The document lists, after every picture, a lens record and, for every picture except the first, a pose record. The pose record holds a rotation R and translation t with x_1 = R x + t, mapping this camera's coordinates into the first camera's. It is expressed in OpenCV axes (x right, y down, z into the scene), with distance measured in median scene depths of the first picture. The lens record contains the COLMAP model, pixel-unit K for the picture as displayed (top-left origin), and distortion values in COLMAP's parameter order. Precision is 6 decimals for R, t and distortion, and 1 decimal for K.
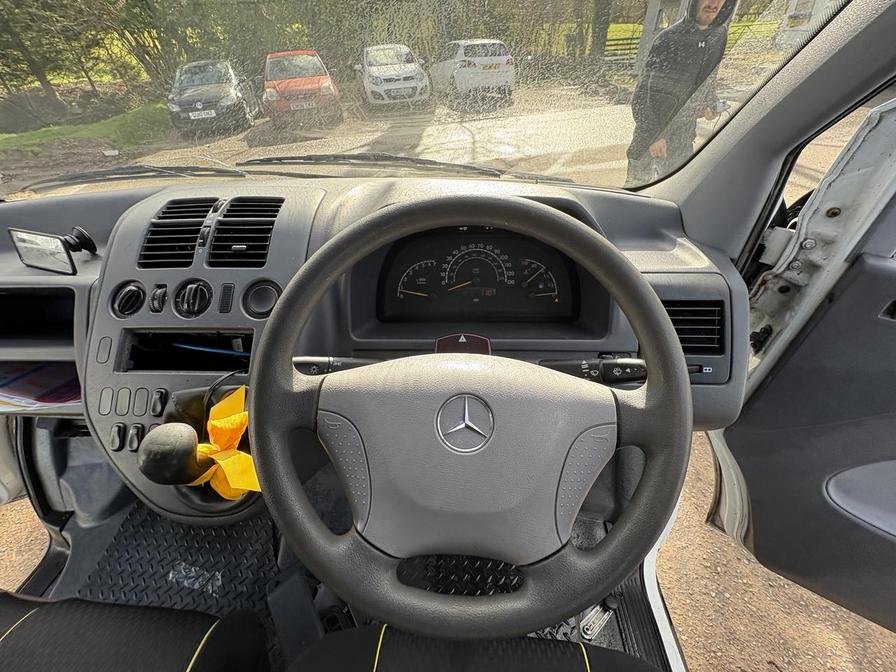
lens RADIAL K [[352.5, 0, 442.1], [0, 352.5, 334.0], [0, 0, 1]] dist [-0.004525, 0.000813]
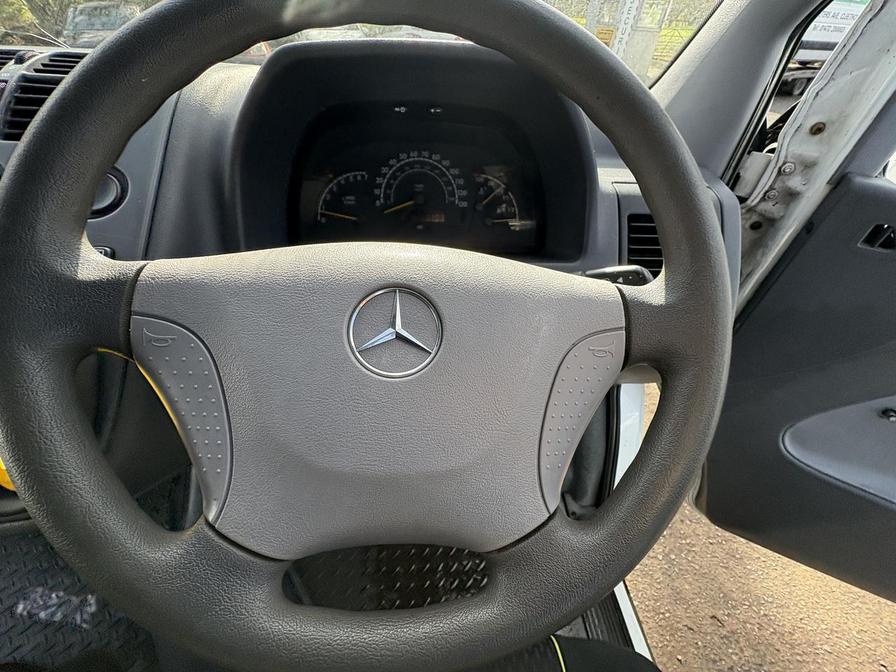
lens RADIAL K [[352.5, 0, 441.7], [0, 352.5, 336.2], [0, 0, 1]] dist [-0.004525, 0.000813]
pose [[0.990174, -0.012742, 0.139259, 0.034375], [0.008121, 0.999399, 0.033699, 0.139657], [-0.139605, -0.032237, 0.989682, 0.224105]]
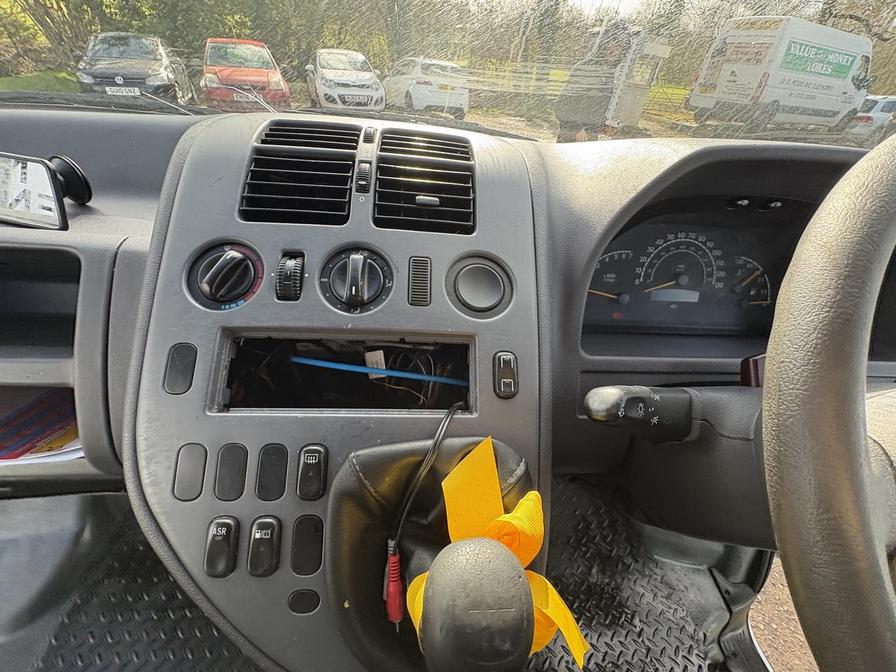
lens RADIAL K [[352.5, 0, 435.4], [0, 352.5, 335.3], [0, 0, 1]] dist [-0.004525, 0.000813]
pose [[0.984455, 0.026650, 0.173604, -0.615923], [-0.019447, 0.998883, -0.043061, 0.010569], [-0.174558, 0.039015, 0.983874, 0.385932]]
